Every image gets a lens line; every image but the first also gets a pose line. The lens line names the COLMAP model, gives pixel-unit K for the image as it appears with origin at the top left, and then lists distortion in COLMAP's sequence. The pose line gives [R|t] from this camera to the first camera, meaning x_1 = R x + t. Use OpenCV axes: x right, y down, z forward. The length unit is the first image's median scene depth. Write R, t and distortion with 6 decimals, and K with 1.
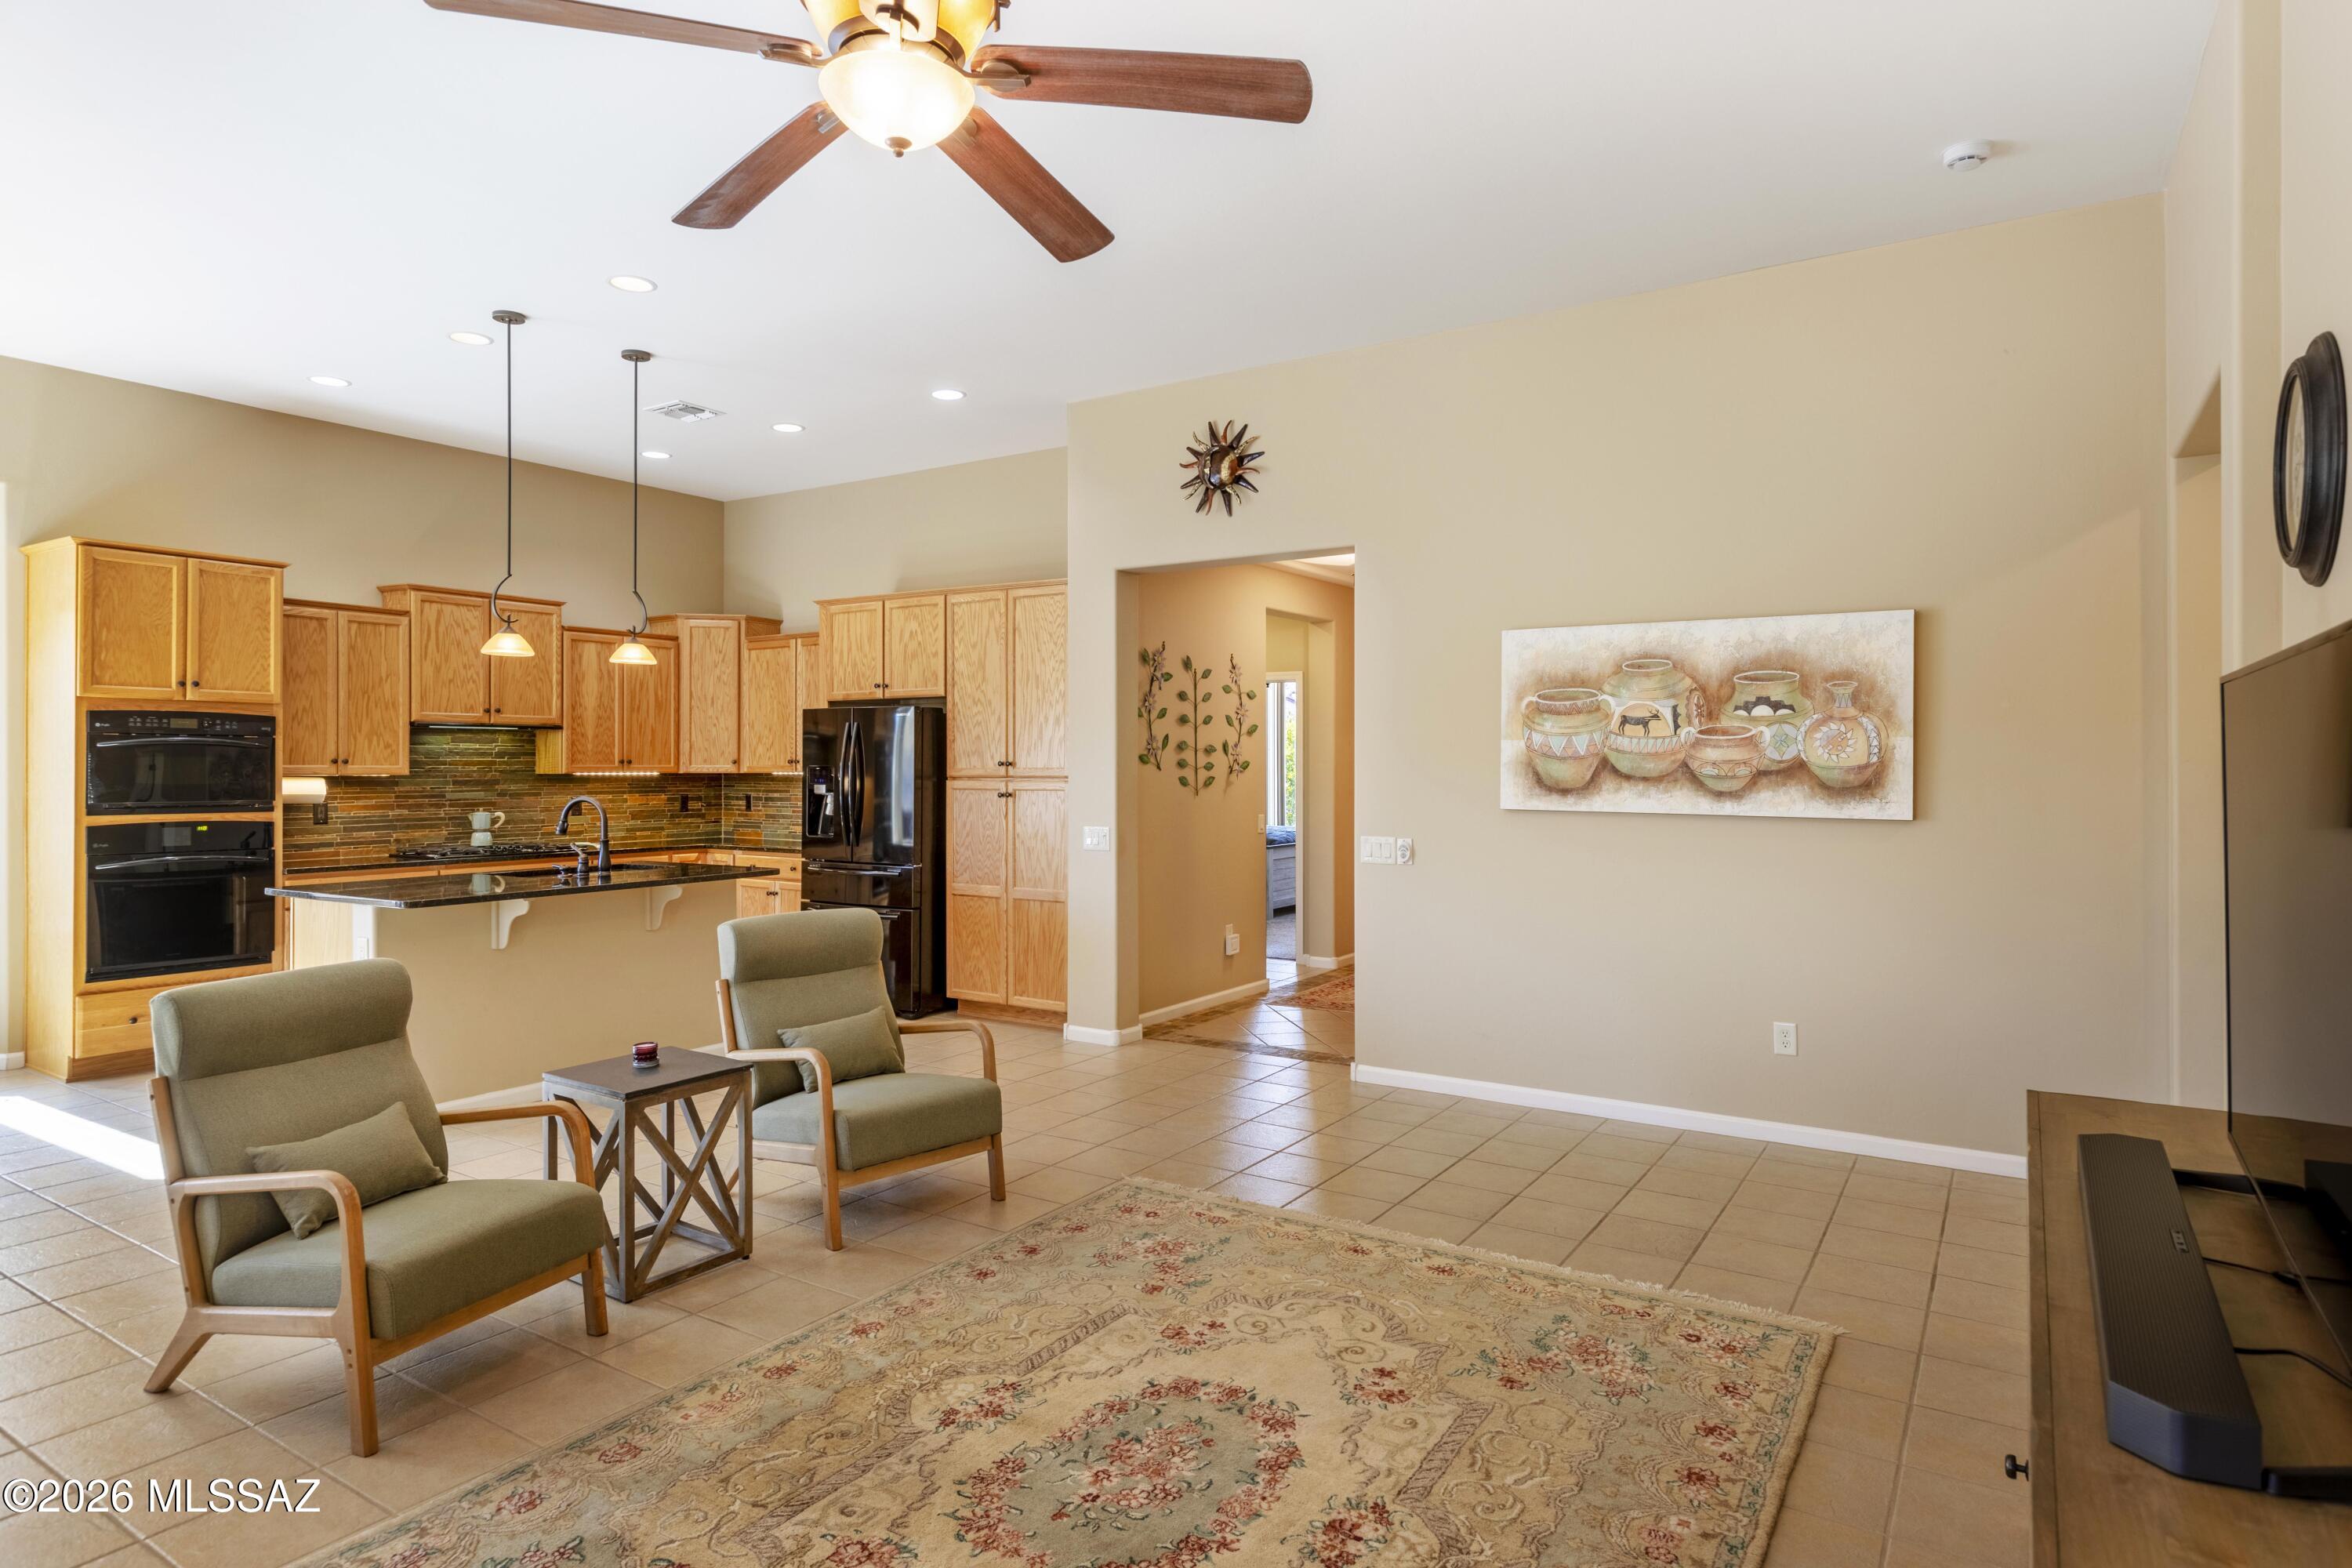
lens RADIAL K [[1300.2, 0, 1184.8], [0, 1300.2, 759.9], [0, 0, 1]] dist [-0.001459, 0.001152]
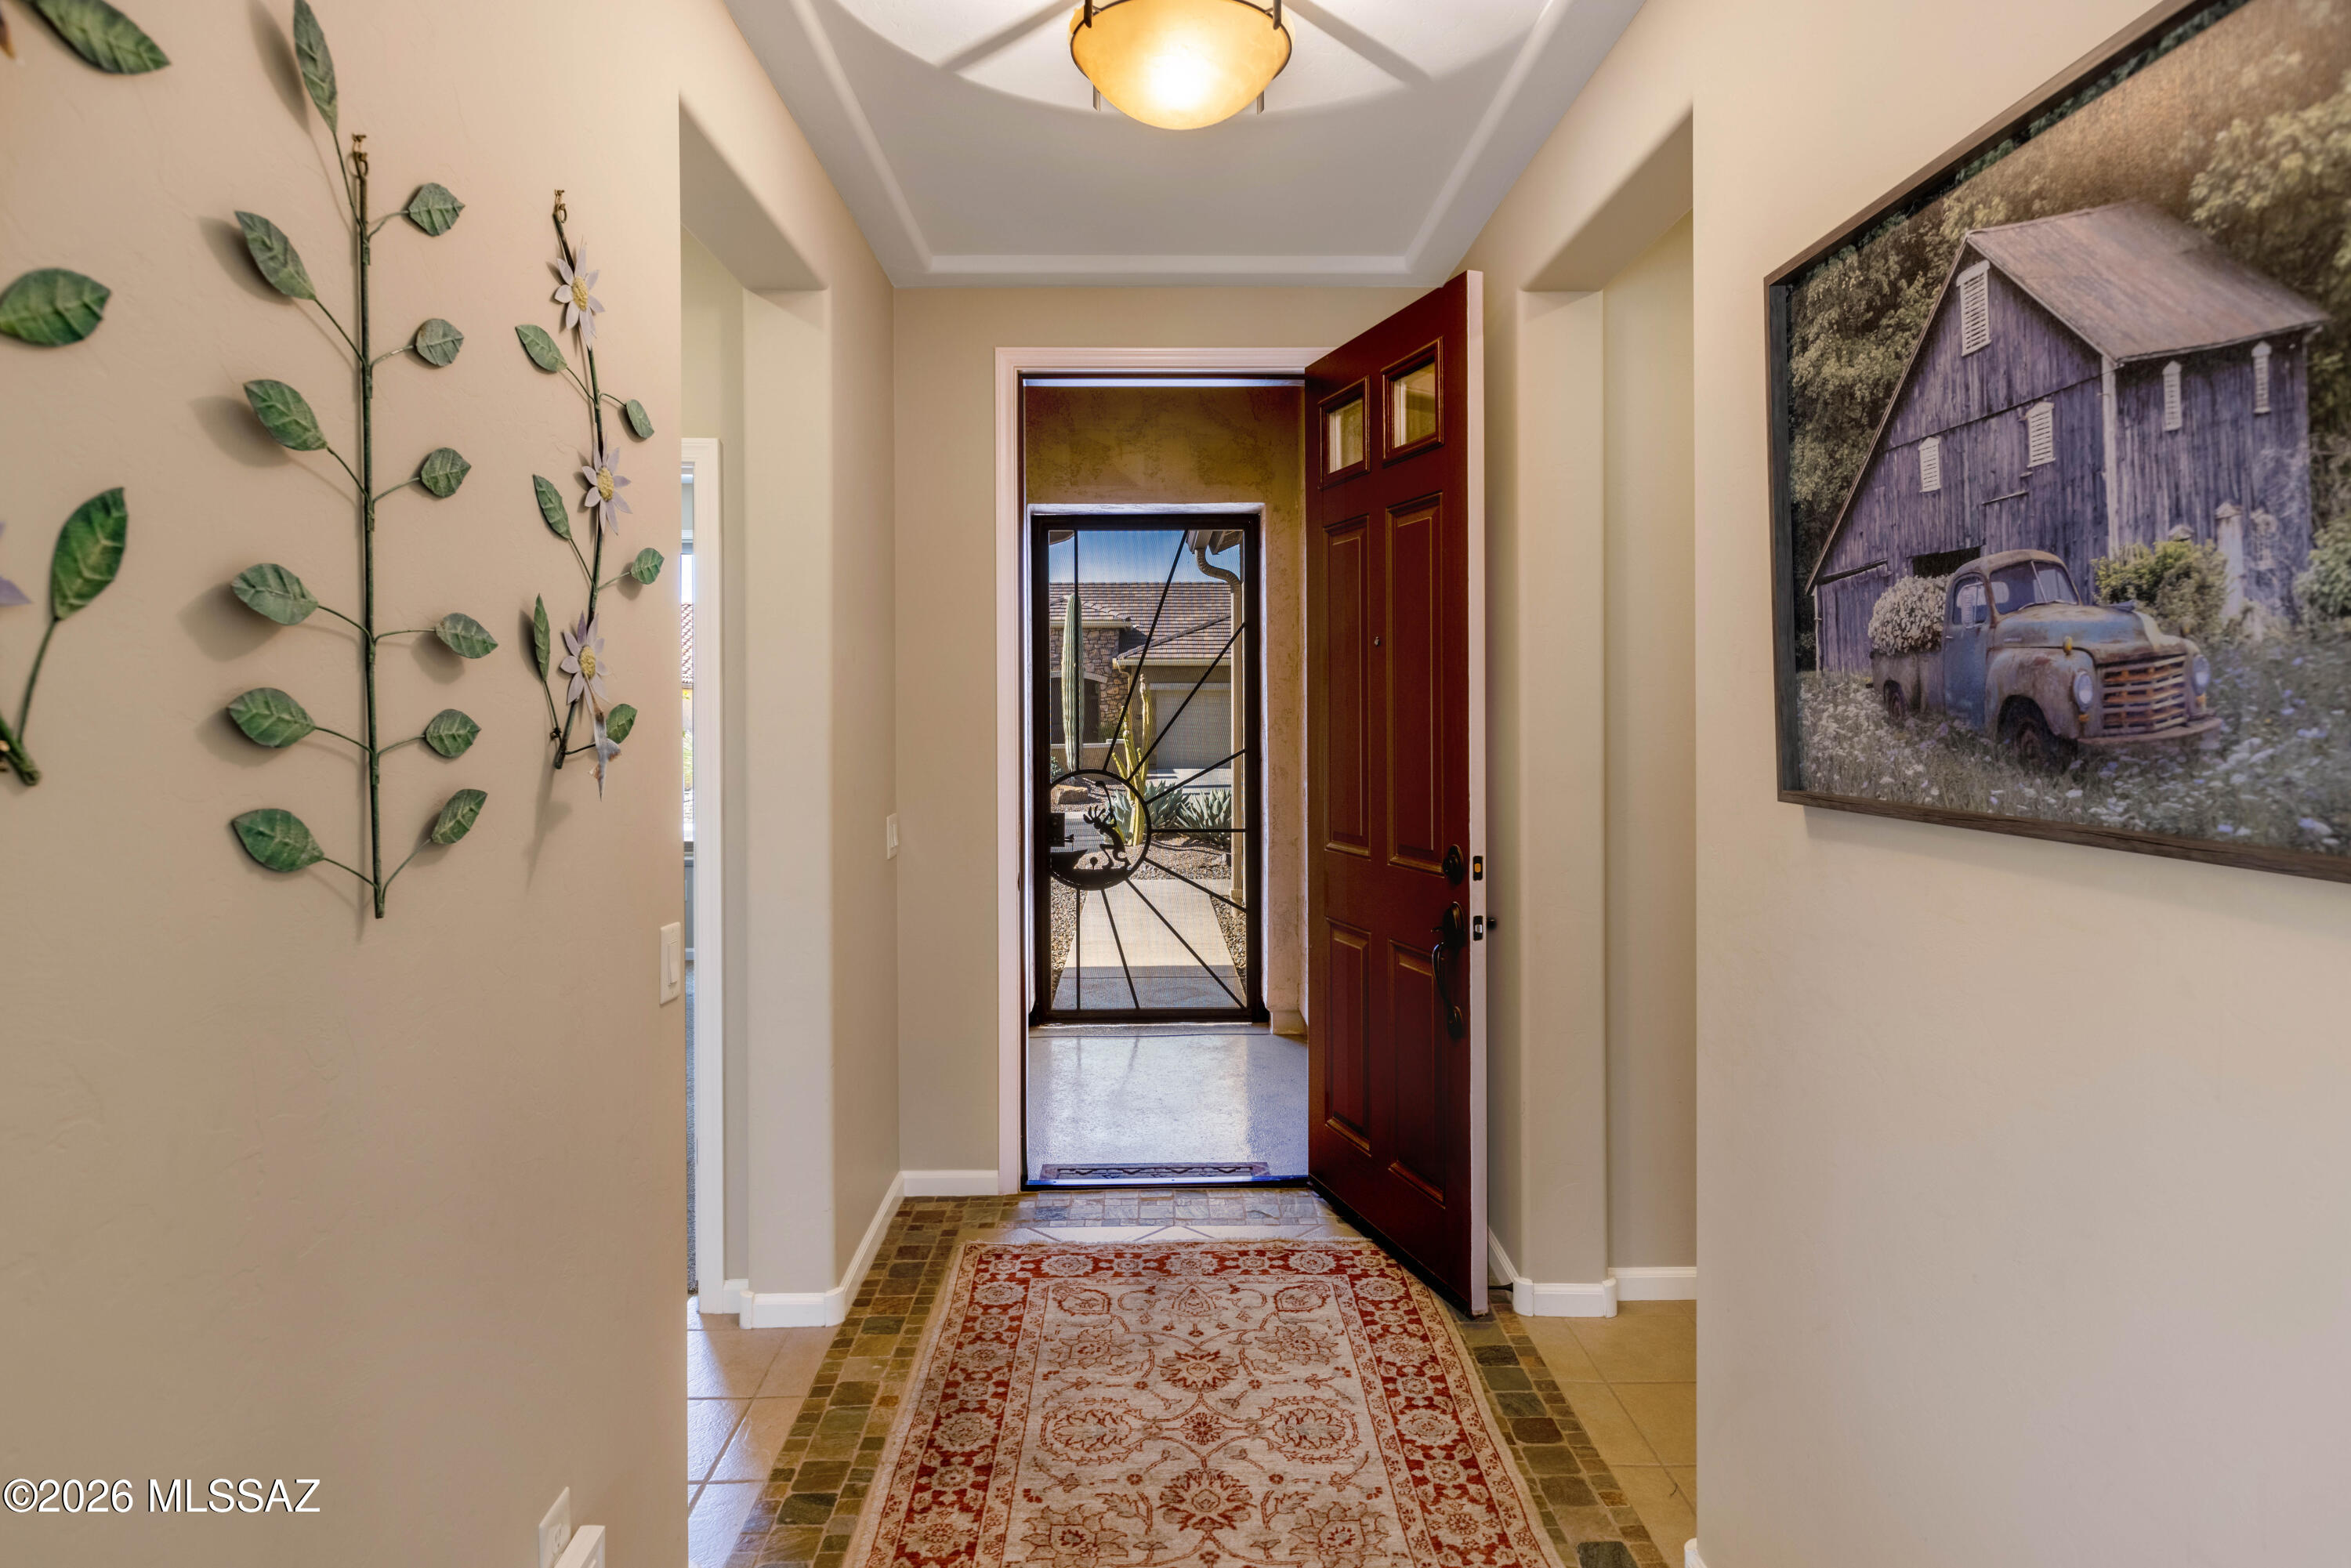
lens RADIAL K [[1299.6, 0, 1178.9], [0, 1299.6, 707.3], [0, 0, 1]] dist [-0.001459, 0.001152]
pose [[0.826060, -0.000657, 0.563582, 0.001380], [0.001581, 0.999998, -0.001152, 0.002159], [-0.563581, 0.001843, 0.826059, 1.084961]]
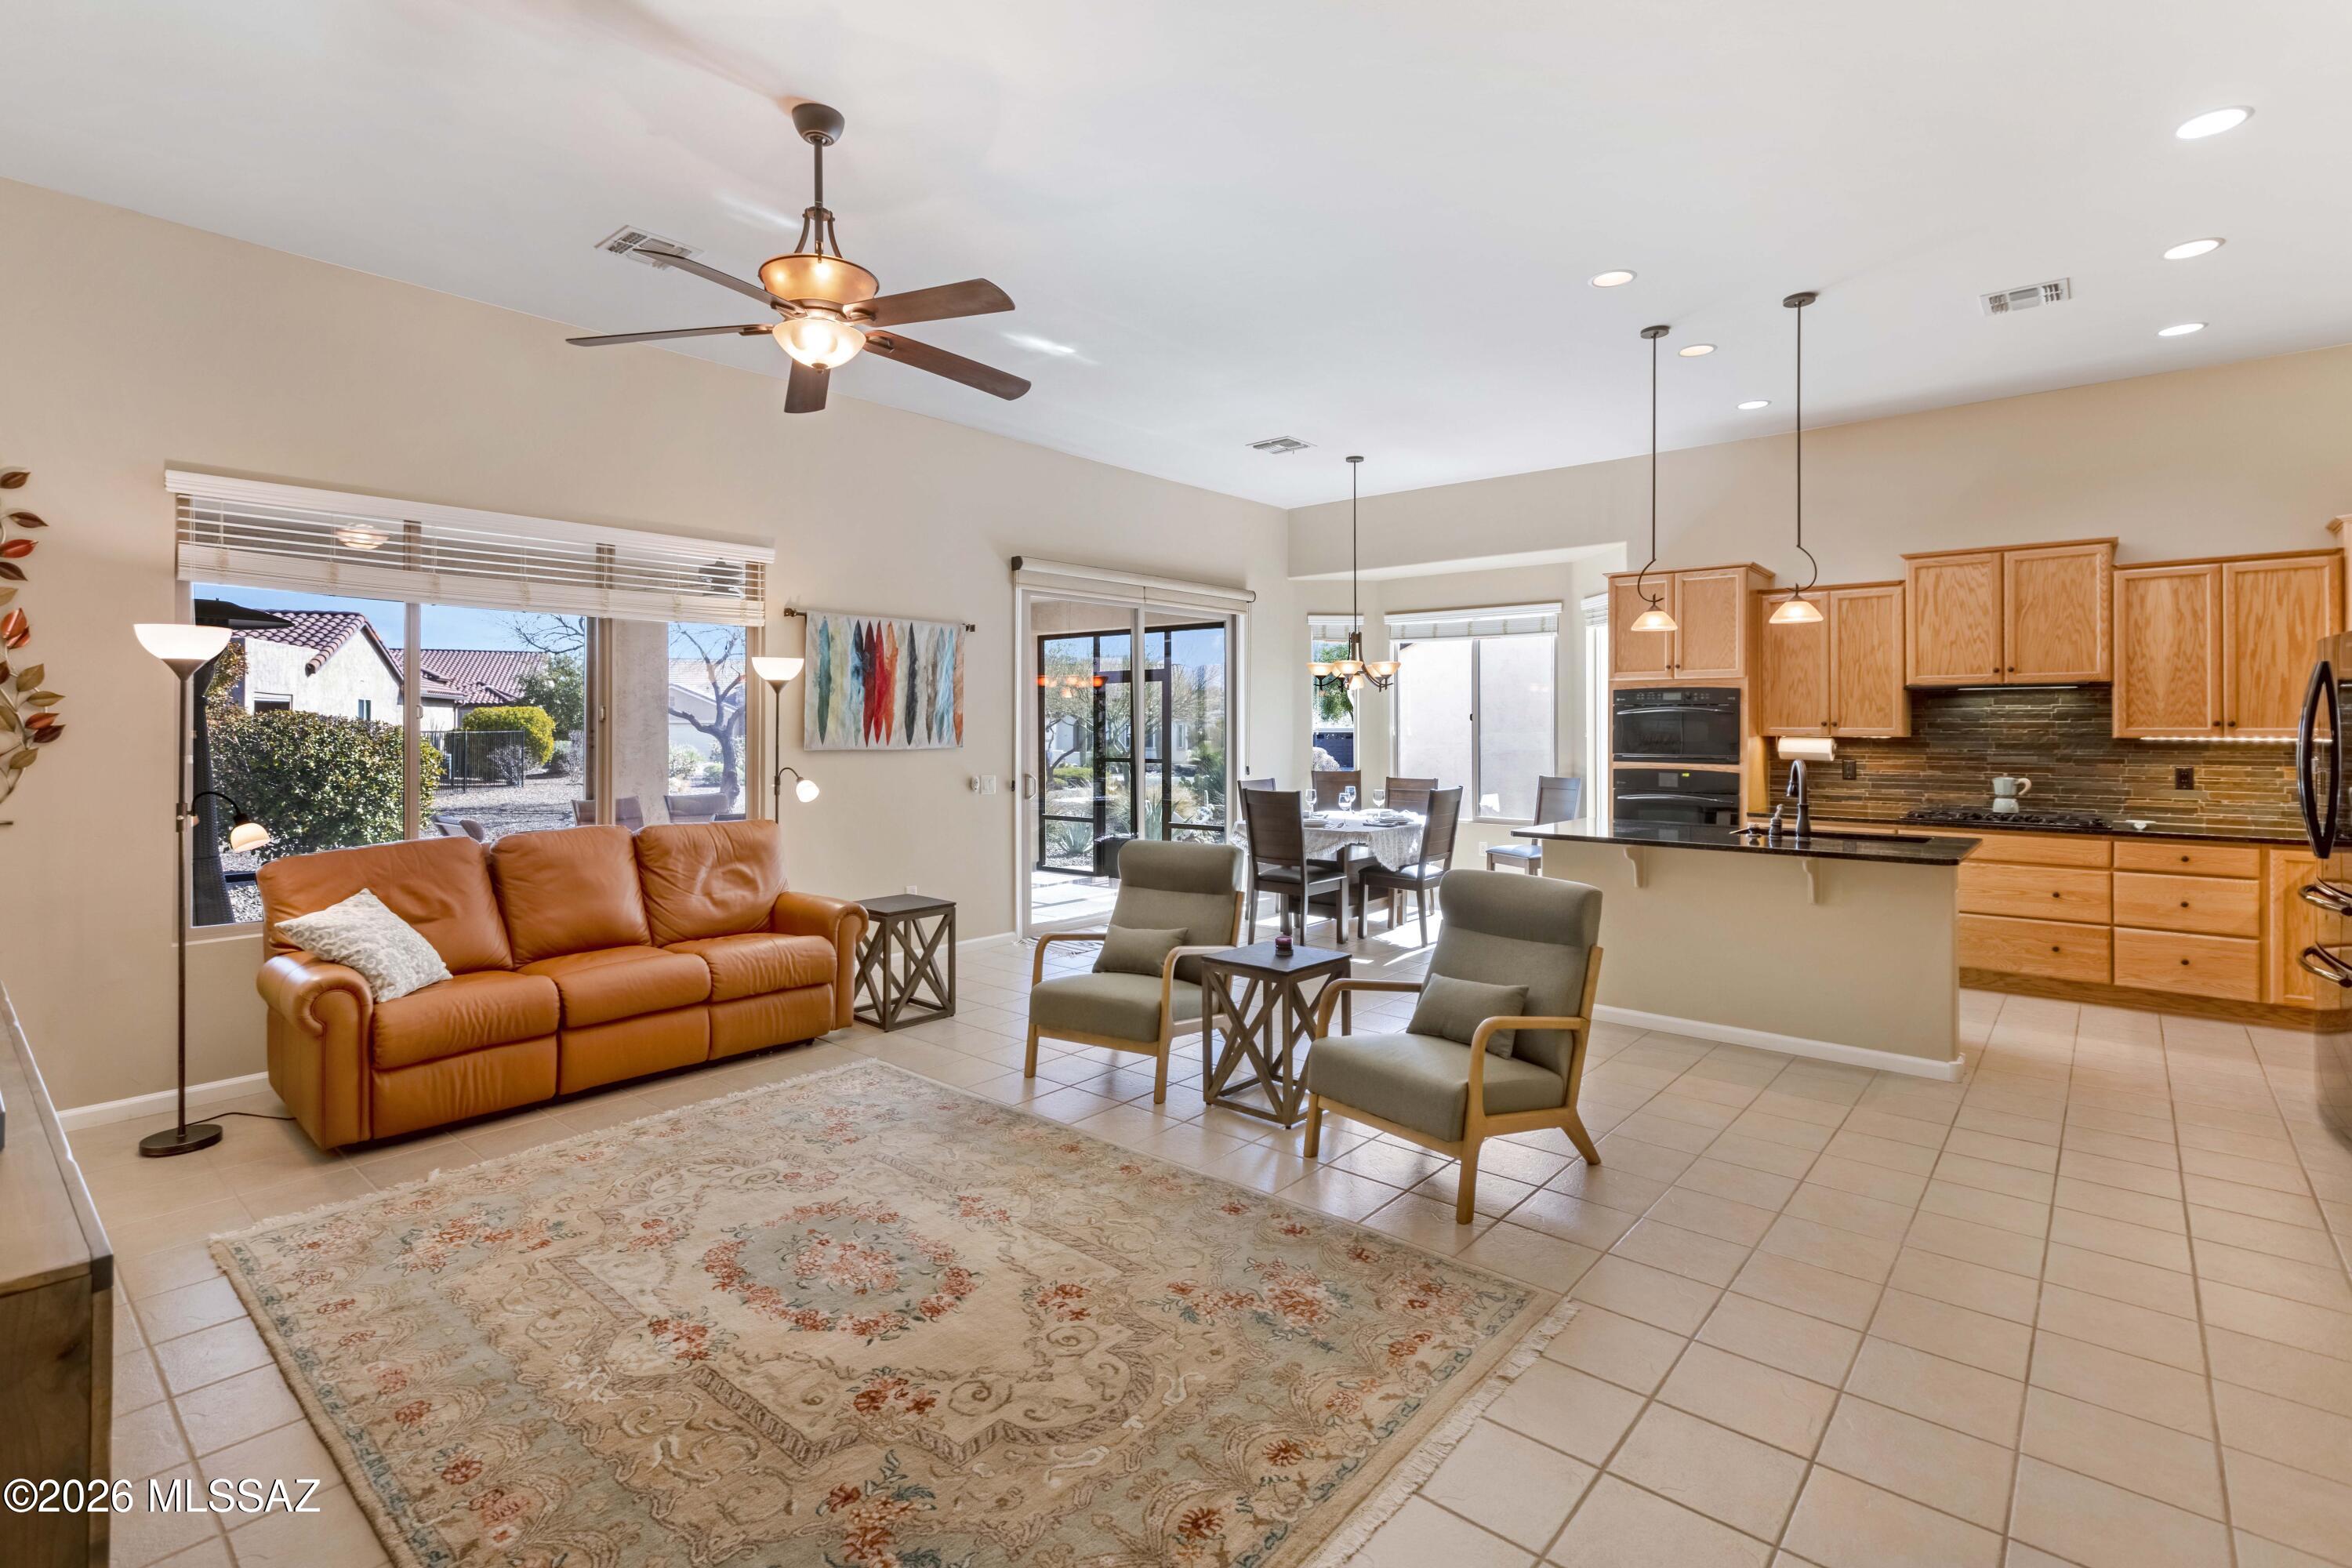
lens RADIAL K [[1103.1, 0, 1144.9], [0, 1103.1, 712.7], [0, 0, 1]] dist [0.003476, -0.001157]
pose [[-0.151919, -0.011030, -0.988331, 0.480427], [0.002261, 0.999931, -0.011507, 0.001222], [0.988390, -0.003983, -0.151884, 0.685482]]
